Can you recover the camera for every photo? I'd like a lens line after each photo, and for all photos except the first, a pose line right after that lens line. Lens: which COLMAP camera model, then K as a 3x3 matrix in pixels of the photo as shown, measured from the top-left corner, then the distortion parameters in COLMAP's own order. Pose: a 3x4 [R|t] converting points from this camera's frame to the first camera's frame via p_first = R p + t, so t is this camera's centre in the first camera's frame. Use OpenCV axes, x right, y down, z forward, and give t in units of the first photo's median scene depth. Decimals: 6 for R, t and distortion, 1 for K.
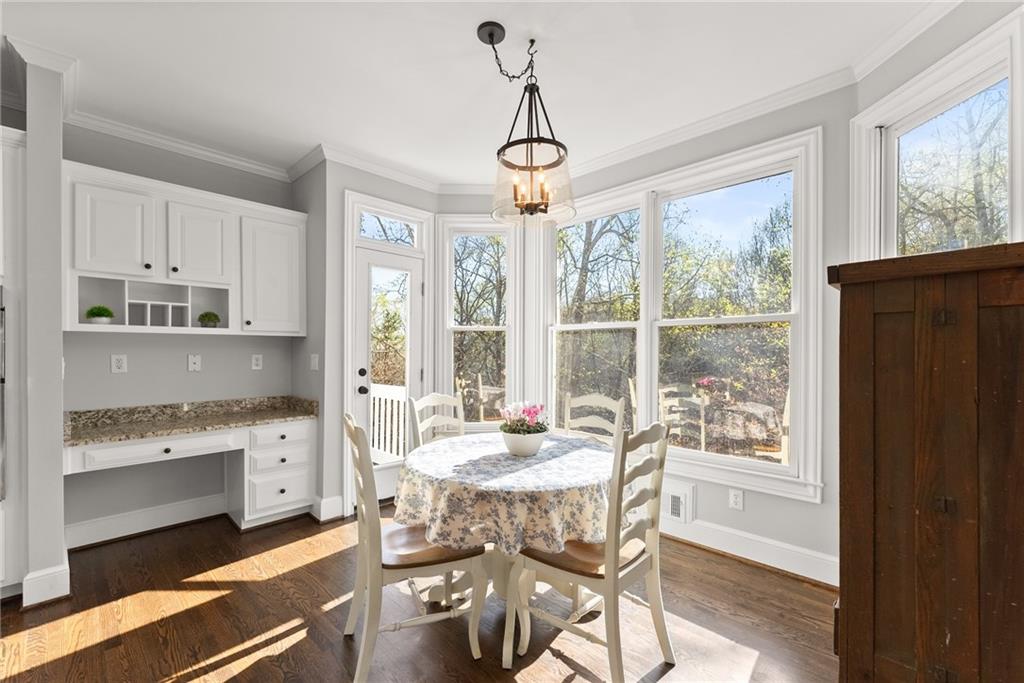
lens RADIAL K [[419.6, 0, 503.1], [0, 419.6, 353.8], [0, 0, 1]] dist [0.004850, -0.000033]
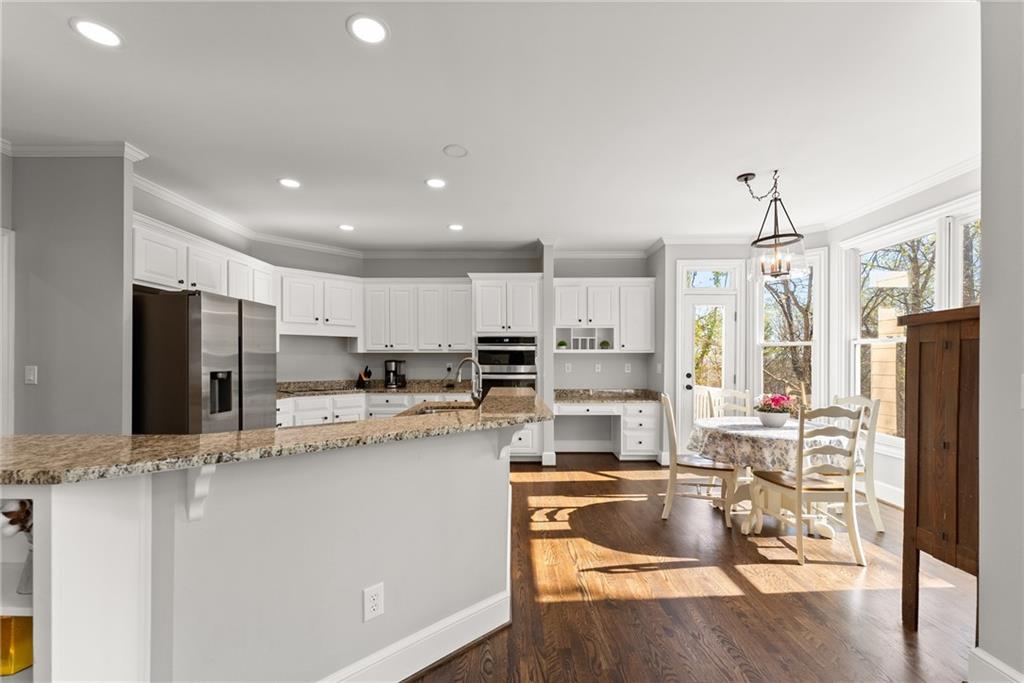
lens RADIAL K [[419.6, 0, 514.5], [0, 419.6, 358.7], [0, 0, 1]] dist [0.004850, -0.000033]
pose [[0.690971, -0.004661, -0.722868, 0.400353], [-0.004173, 0.999937, -0.010436, 0.000959], [0.722871, 0.010228, 0.690908, -0.621476]]
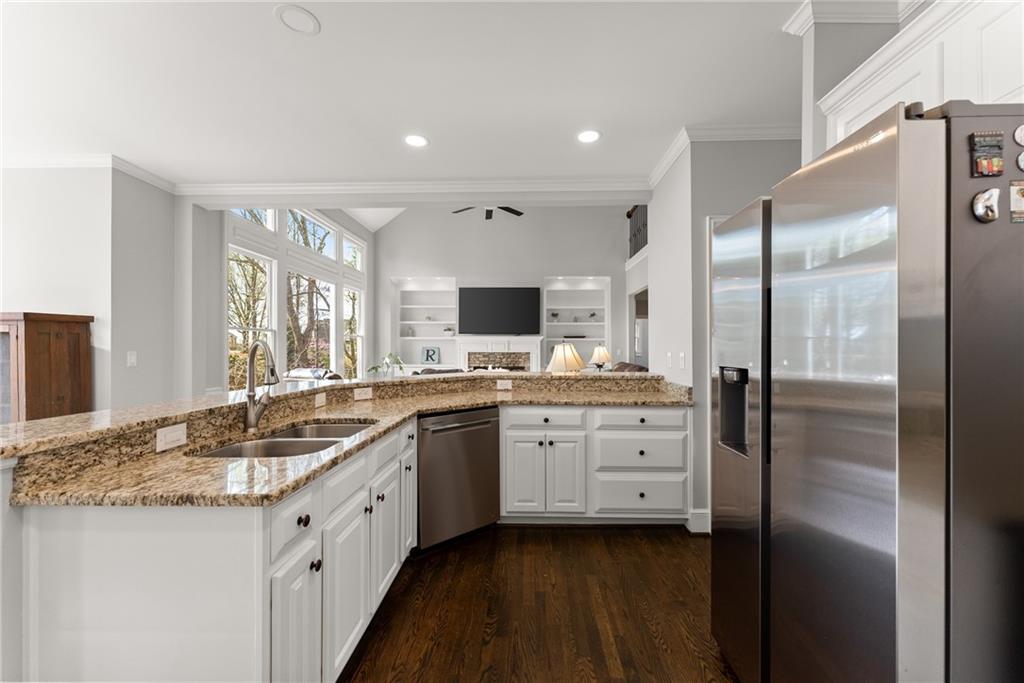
lens RADIAL K [[419.6, 0, 519.0], [0, 419.6, 344.3], [0, 0, 1]] dist [0.004850, -0.000033]
pose [[-0.665849, 0.006763, 0.746056, -1.240670], [0.008971, 0.999959, -0.001058, 0.001266], [-0.746033, 0.005988, -0.665882, 0.212892]]
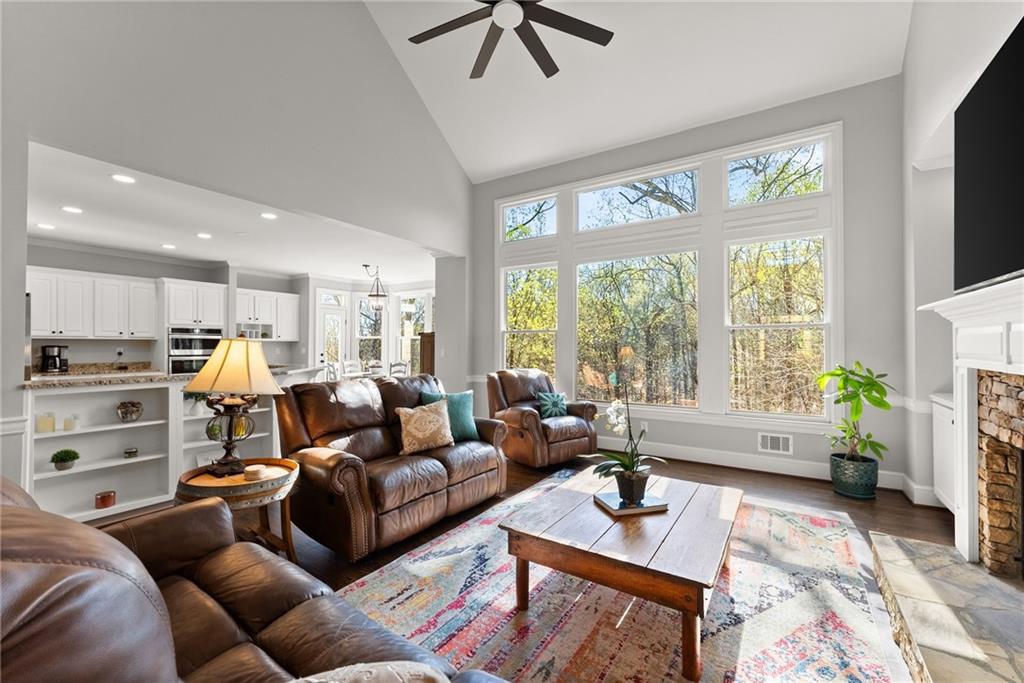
lens RADIAL K [[419.6, 0, 510.7], [0, 419.6, 344.0], [0, 0, 1]] dist [0.004850, -0.000033]
pose [[0.979868, -0.000899, 0.199644, 0.368672], [0.003406, 0.999920, -0.012215, 0.015678], [-0.199617, 0.012649, 0.979792, -2.231073]]
